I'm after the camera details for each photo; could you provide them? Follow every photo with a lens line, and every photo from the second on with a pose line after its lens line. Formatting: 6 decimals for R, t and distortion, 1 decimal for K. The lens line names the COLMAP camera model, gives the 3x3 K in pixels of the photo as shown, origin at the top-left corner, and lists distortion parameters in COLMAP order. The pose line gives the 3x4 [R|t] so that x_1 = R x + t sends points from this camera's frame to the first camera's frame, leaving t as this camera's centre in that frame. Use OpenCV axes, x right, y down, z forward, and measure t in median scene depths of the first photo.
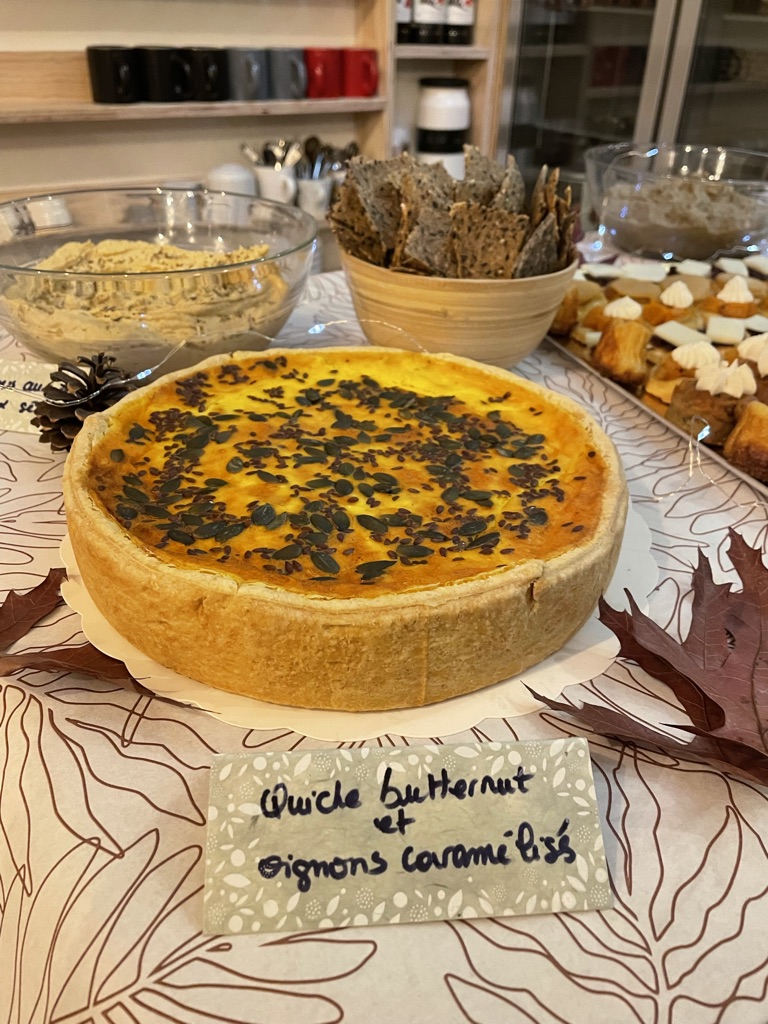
lens RADIAL K [[786.7, 0, 382.9], [0, 786.7, 510.1], [0, 0, 1]] dist [0.064317, -0.059955]
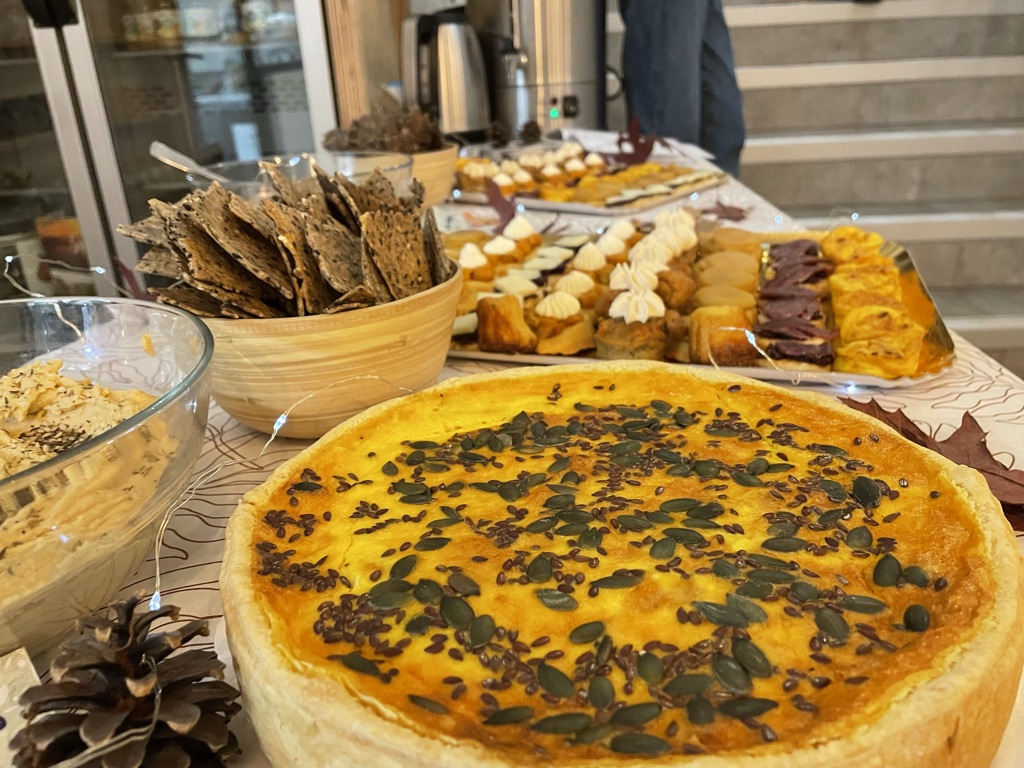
lens RADIAL K [[786.7, 0, 511.8], [0, 786.7, 386.8], [0, 0, 1]] dist [0.064317, -0.059955]
pose [[0.597608, -0.367086, 0.712821, -0.560673], [0.487921, 0.871971, 0.039986, -0.233048], [-0.636237, 0.323904, 0.700206, 0.475449]]
